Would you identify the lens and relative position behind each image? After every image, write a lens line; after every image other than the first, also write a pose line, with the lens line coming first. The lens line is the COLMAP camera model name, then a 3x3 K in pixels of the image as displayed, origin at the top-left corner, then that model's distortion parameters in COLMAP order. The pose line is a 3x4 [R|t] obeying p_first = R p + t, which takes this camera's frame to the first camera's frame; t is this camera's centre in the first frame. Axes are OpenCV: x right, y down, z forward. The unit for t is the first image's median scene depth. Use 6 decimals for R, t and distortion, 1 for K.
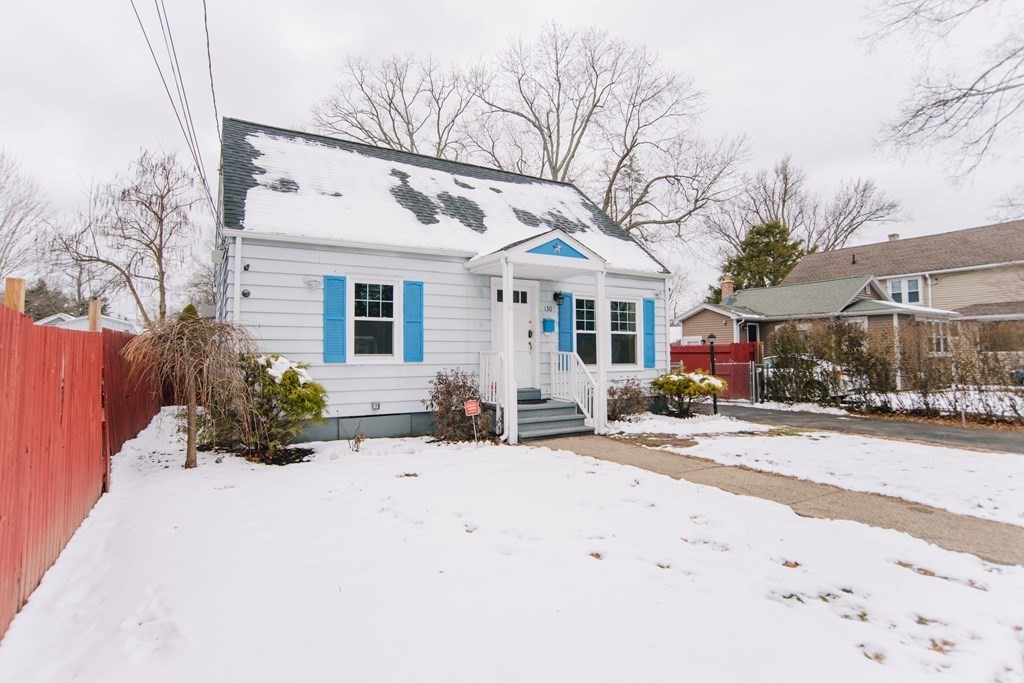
lens RADIAL K [[528.8, 0, 515.2], [0, 528.8, 328.8], [0, 0, 1]] dist [-0.098228, 0.049425]
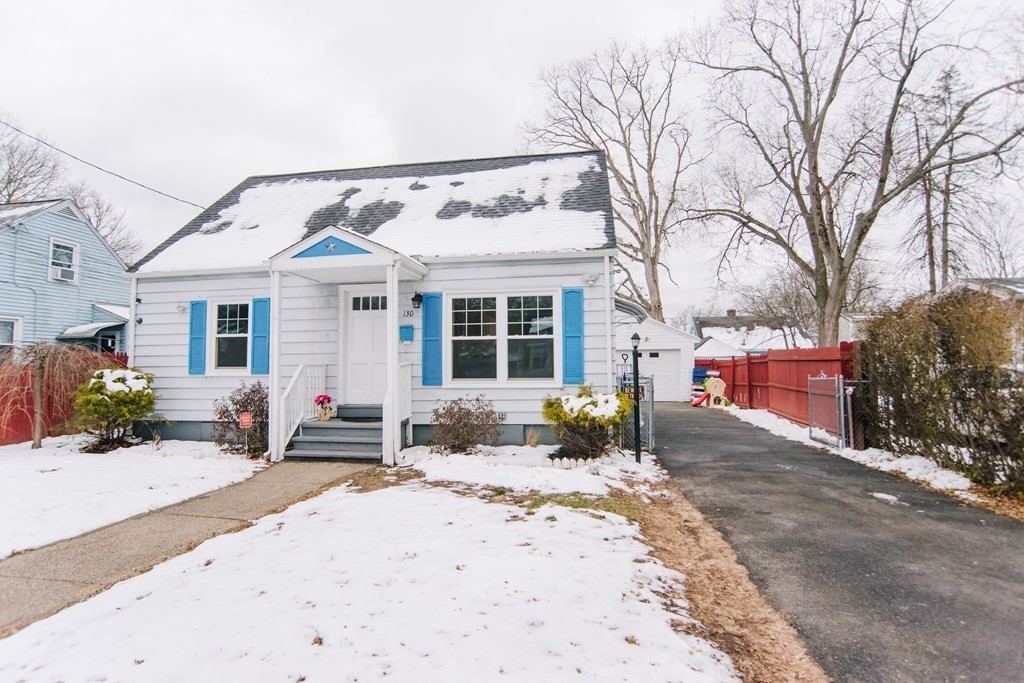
lens RADIAL K [[528.8, 0, 515.2], [0, 528.8, 328.8], [0, 0, 1]] dist [-0.098228, 0.049425]
pose [[0.765000, -0.046884, -0.642321, 0.750579], [0.039732, 0.998883, -0.025589, 0.015989], [0.642803, -0.005945, 0.766009, 0.456200]]
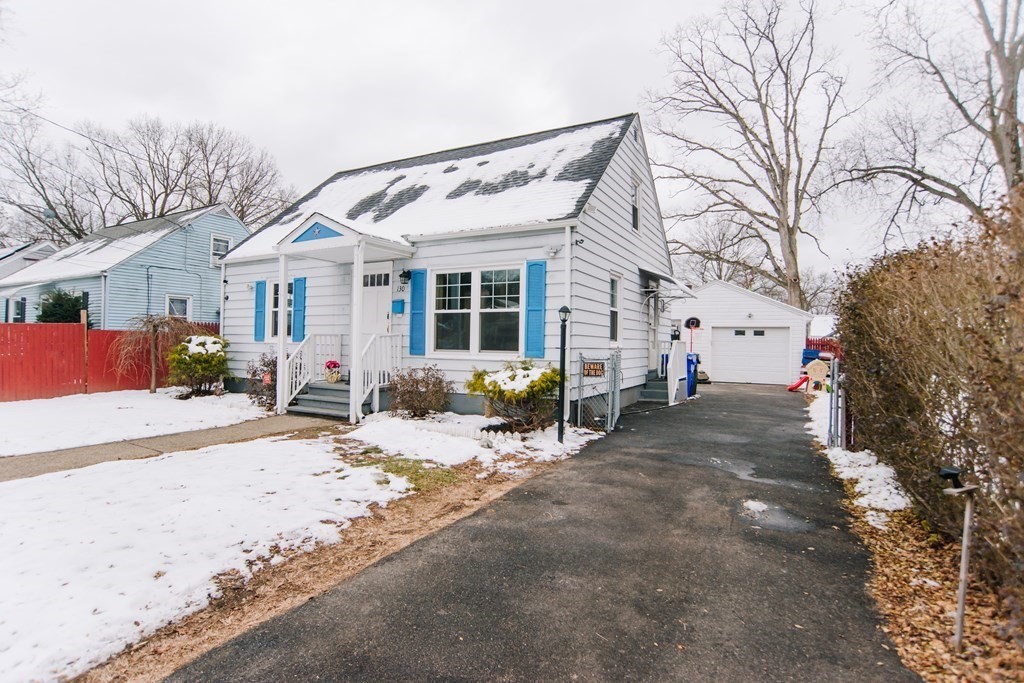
lens RADIAL K [[513.1, 0, 514.2], [0, 513.1, 329.9], [0, 0, 1]] dist [-0.092024, 0.041439]
pose [[0.509324, -0.006324, -0.860551, 0.953276], [0.029745, 0.999505, 0.010260, 0.031957], [0.860060, -0.030822, 0.509260, 0.711660]]
